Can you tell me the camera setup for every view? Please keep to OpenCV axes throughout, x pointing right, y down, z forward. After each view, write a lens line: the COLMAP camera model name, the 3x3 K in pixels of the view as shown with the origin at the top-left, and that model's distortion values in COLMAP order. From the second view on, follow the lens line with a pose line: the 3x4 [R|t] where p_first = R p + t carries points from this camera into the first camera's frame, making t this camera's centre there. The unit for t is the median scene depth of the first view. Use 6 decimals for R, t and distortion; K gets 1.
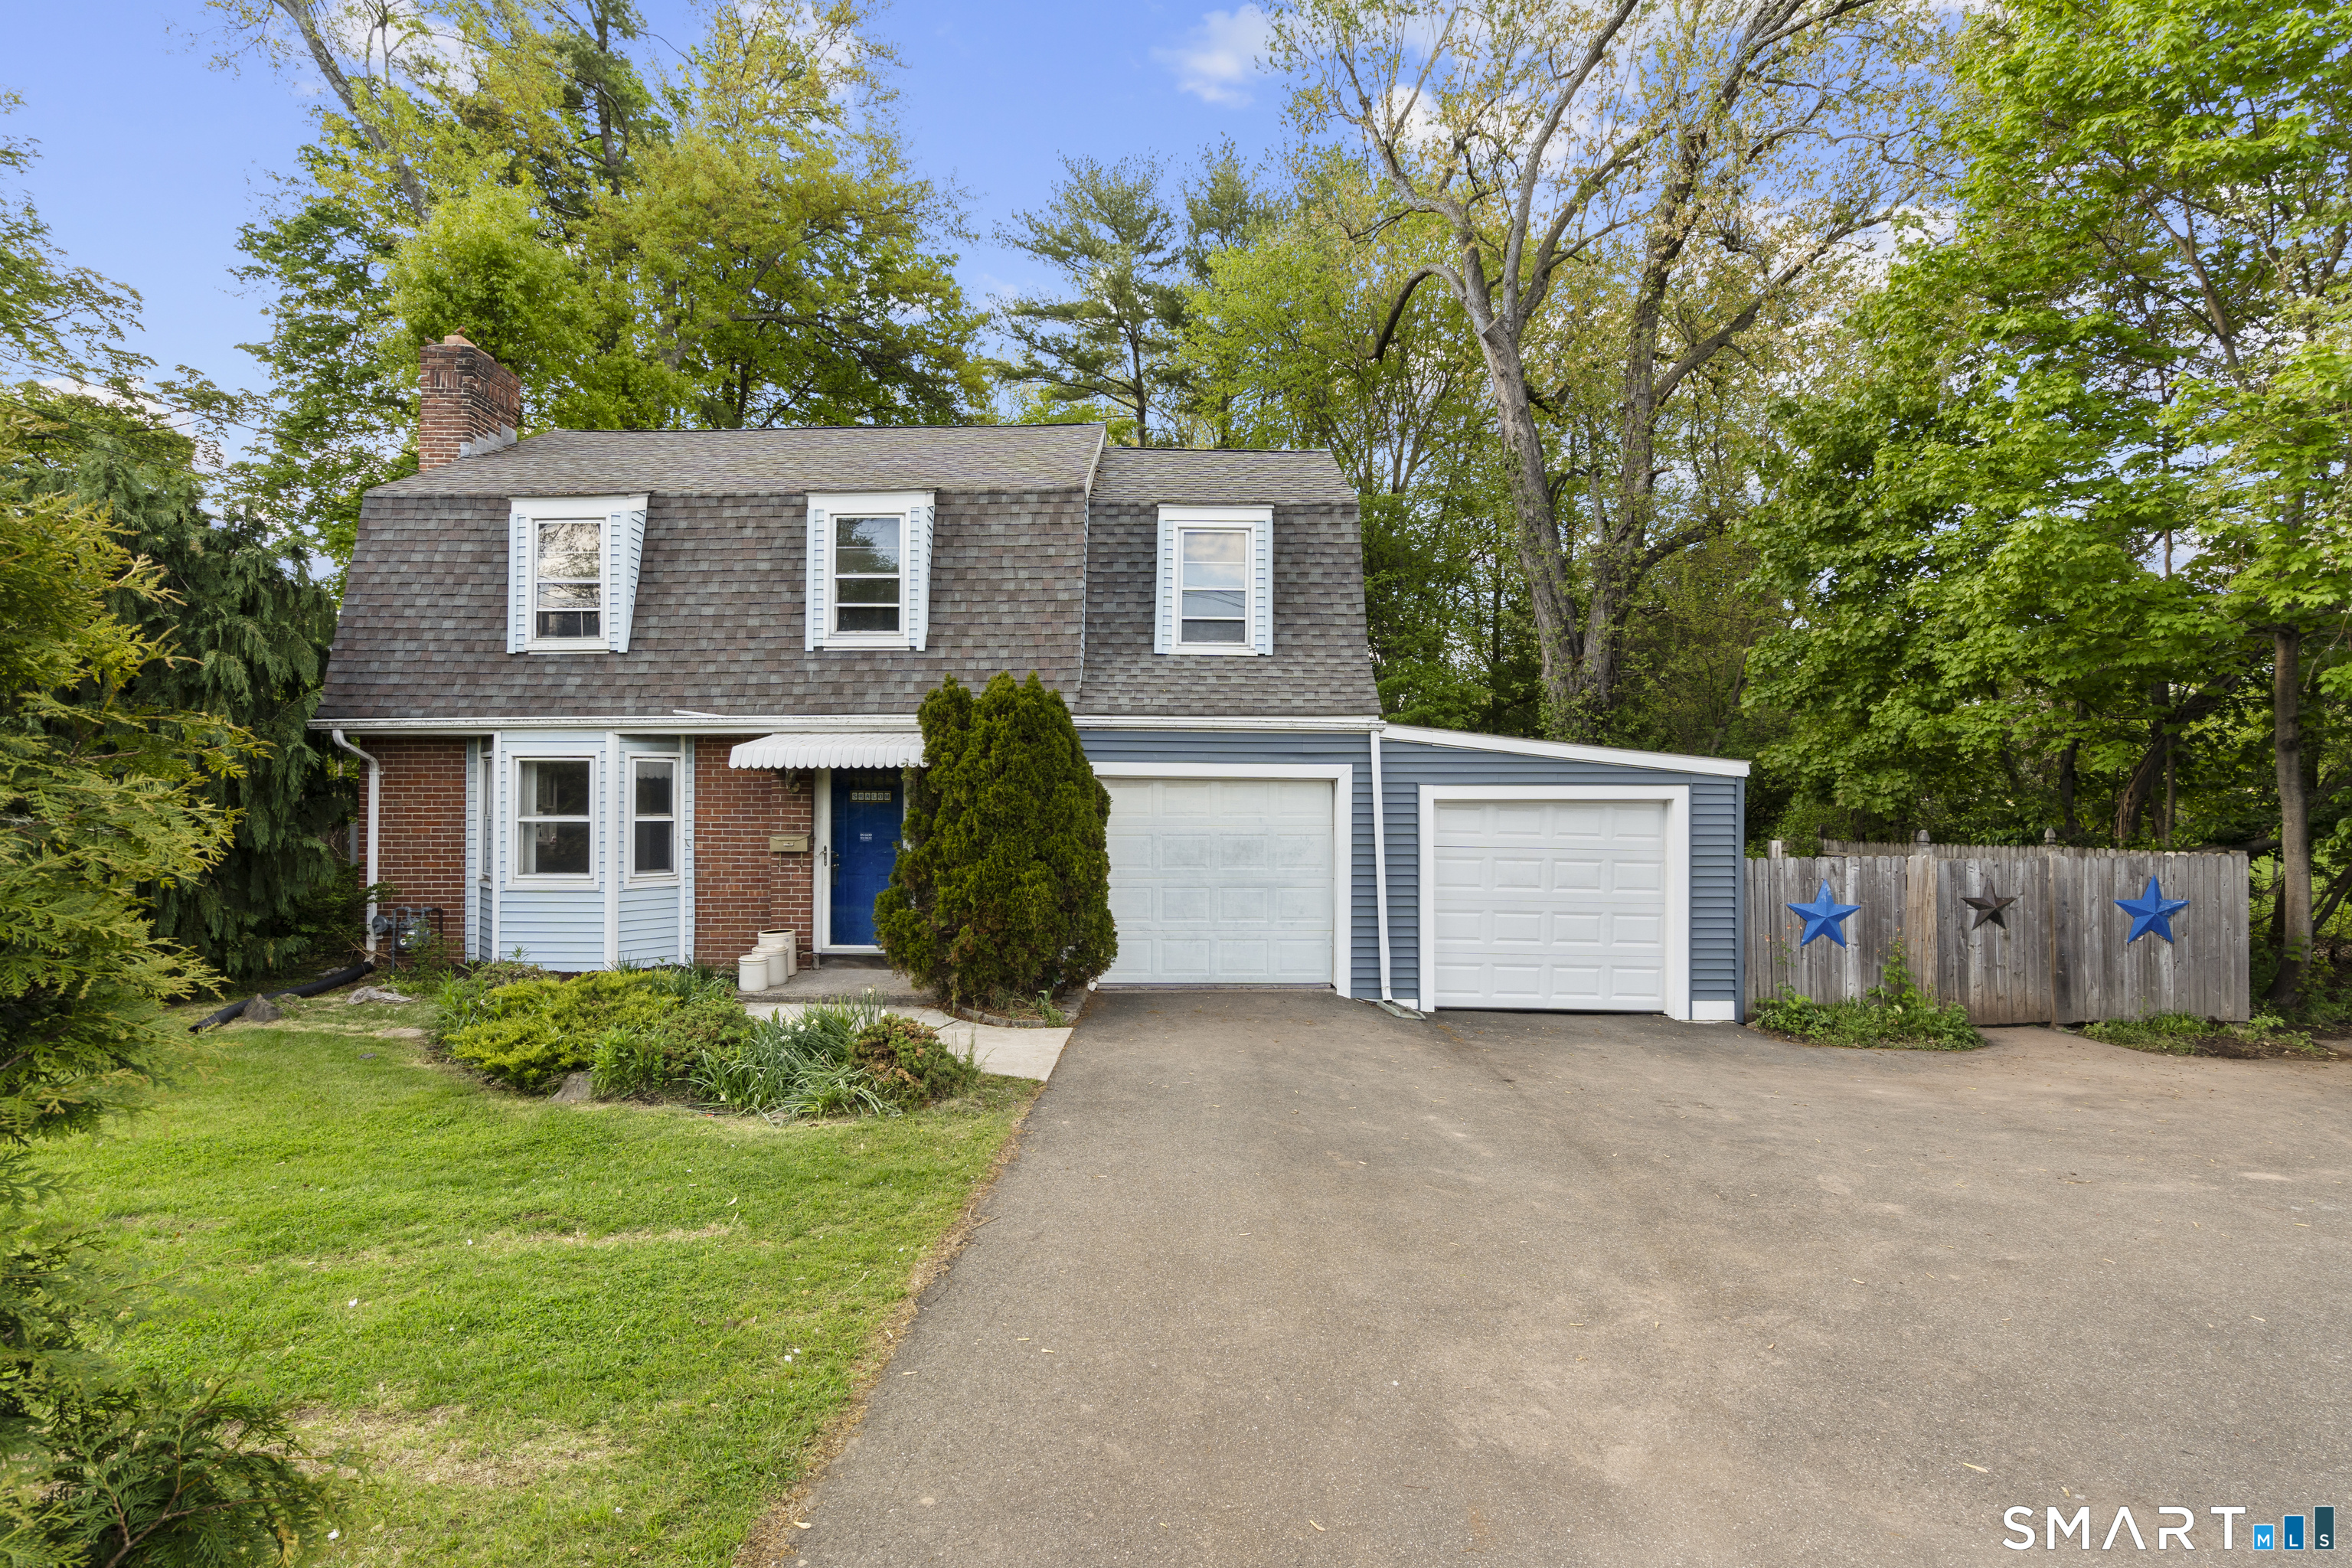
lens RADIAL K [[1039.3, 0, 1170.9], [0, 1039.3, 794.9], [0, 0, 1]] dist [-0.004369, 0.001156]
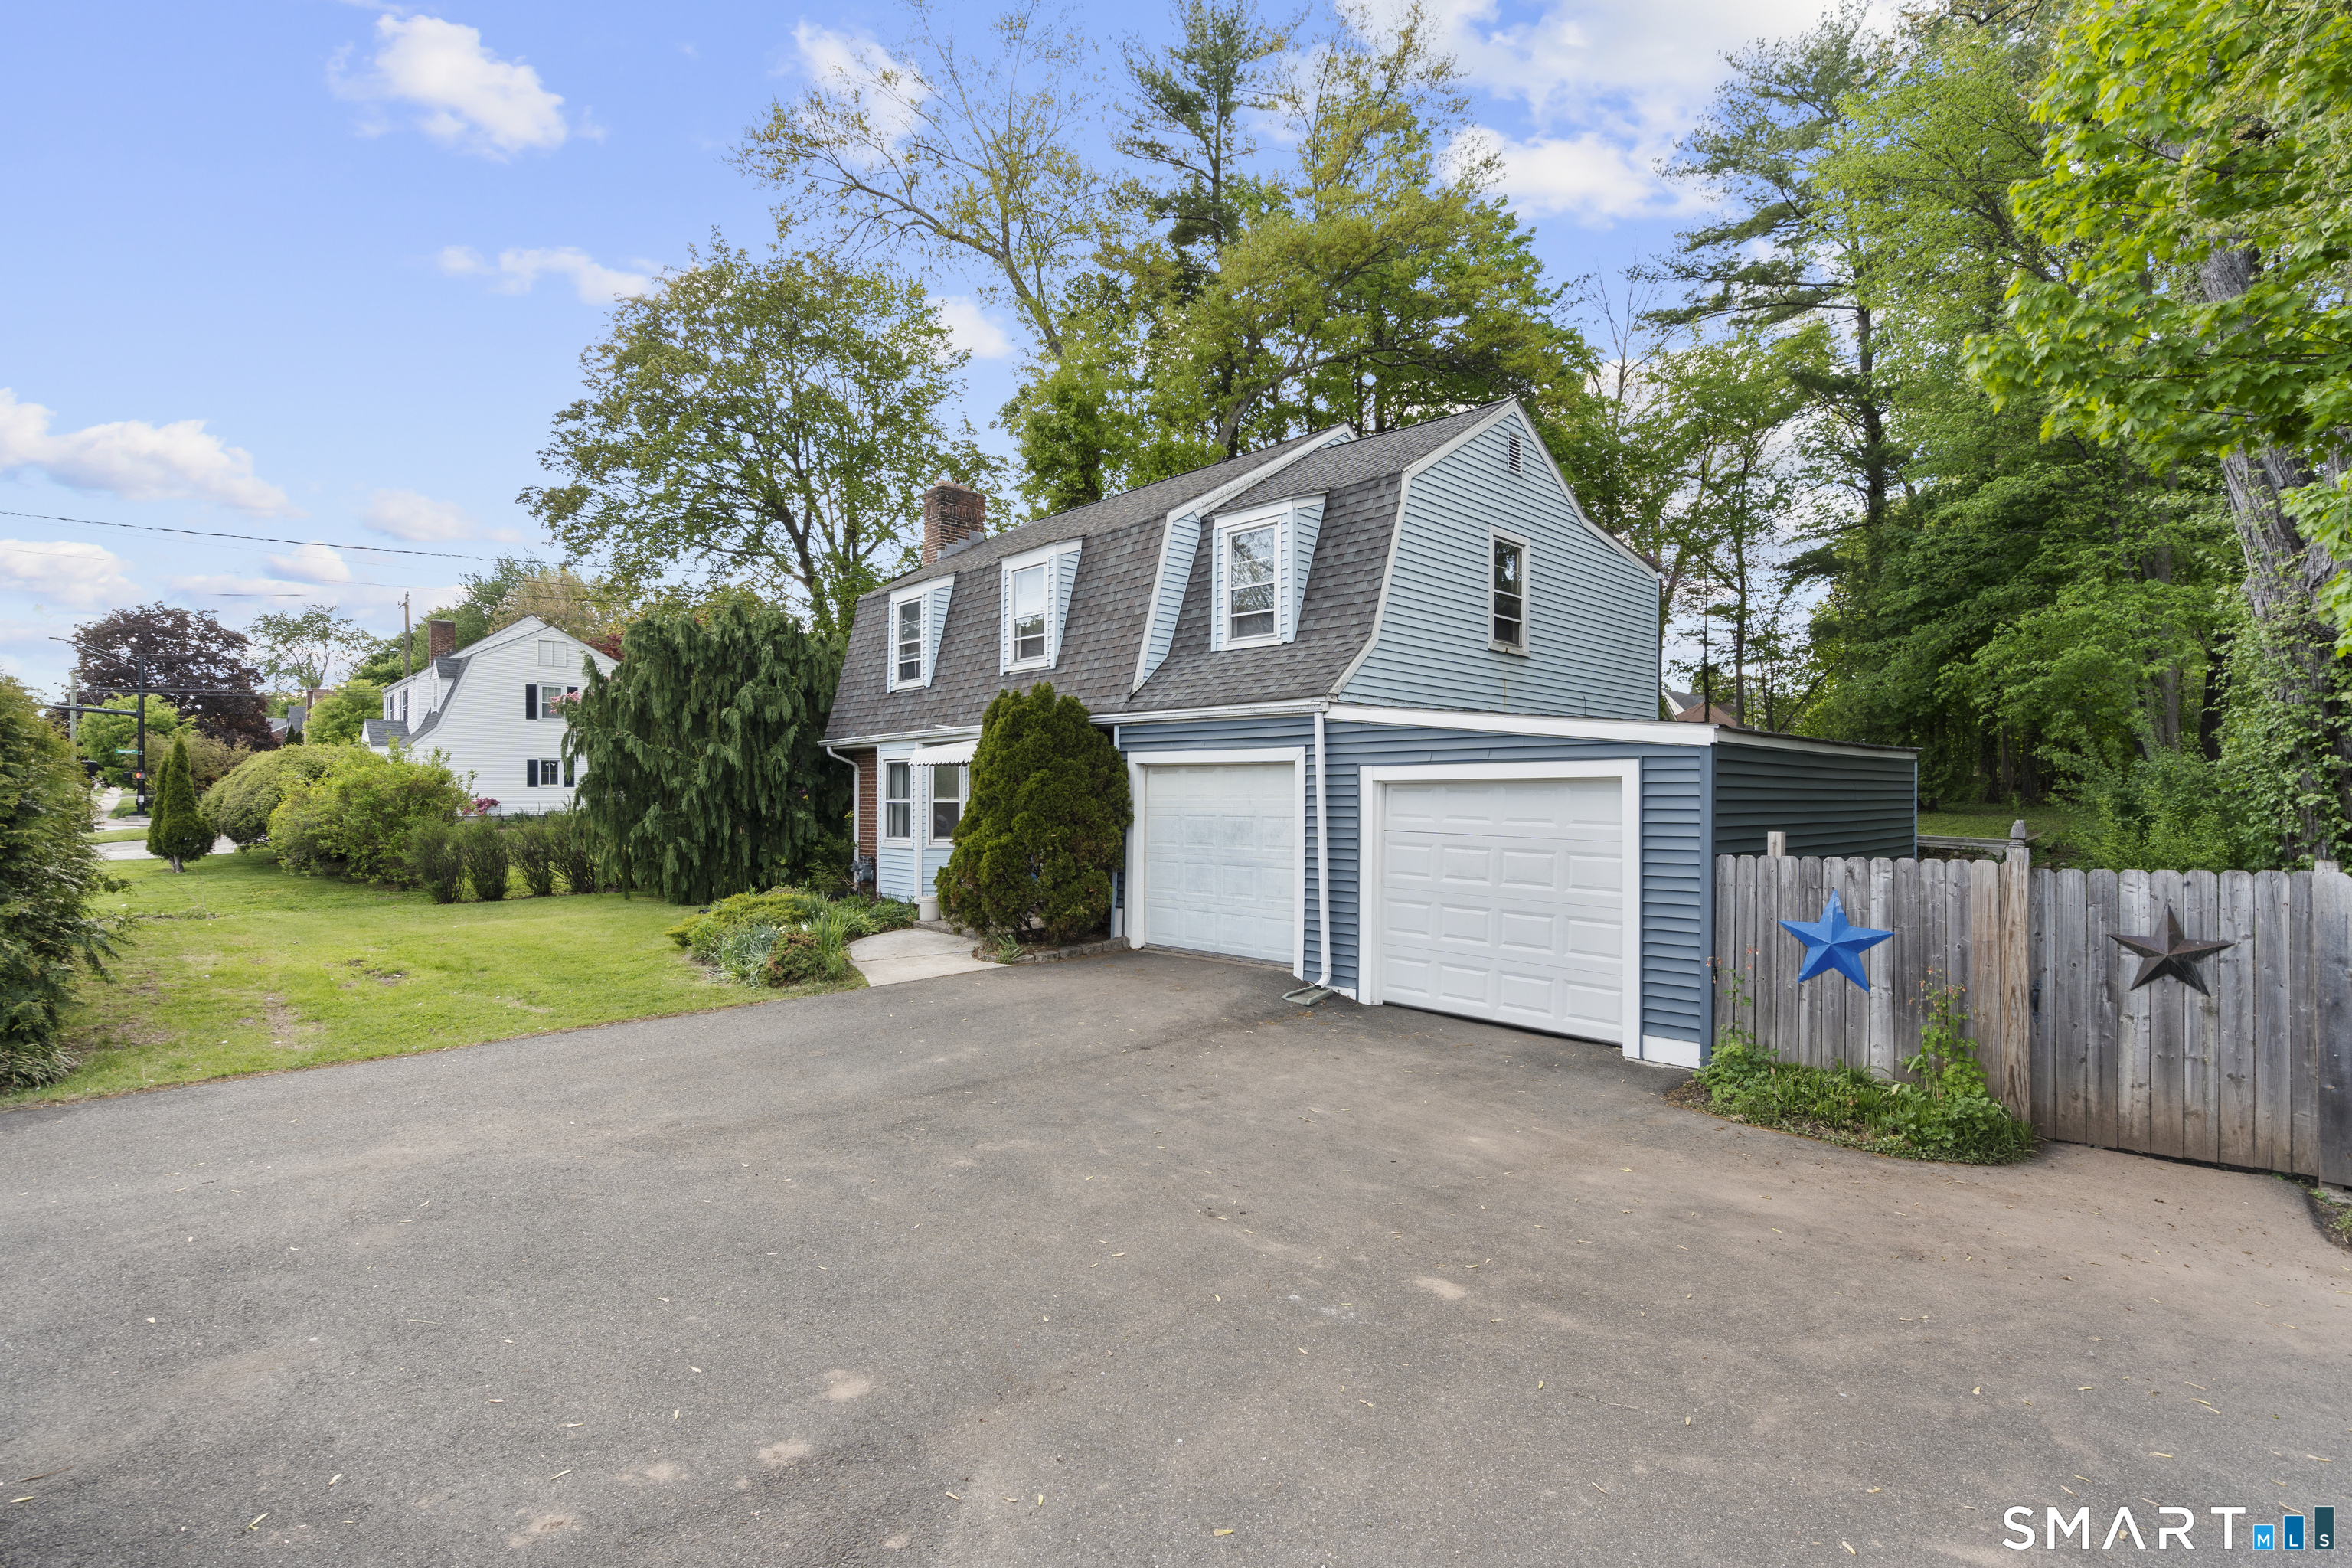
lens RADIAL K [[1039.3, 0, 1166.7], [0, 1039.3, 787.3], [0, 0, 1]] dist [-0.004369, 0.001156]
pose [[0.720640, -0.007523, -0.693269, 0.782641], [0.009444, 0.999955, -0.001035, 0.009352], [0.693245, -0.005801, 0.720678, 0.189885]]
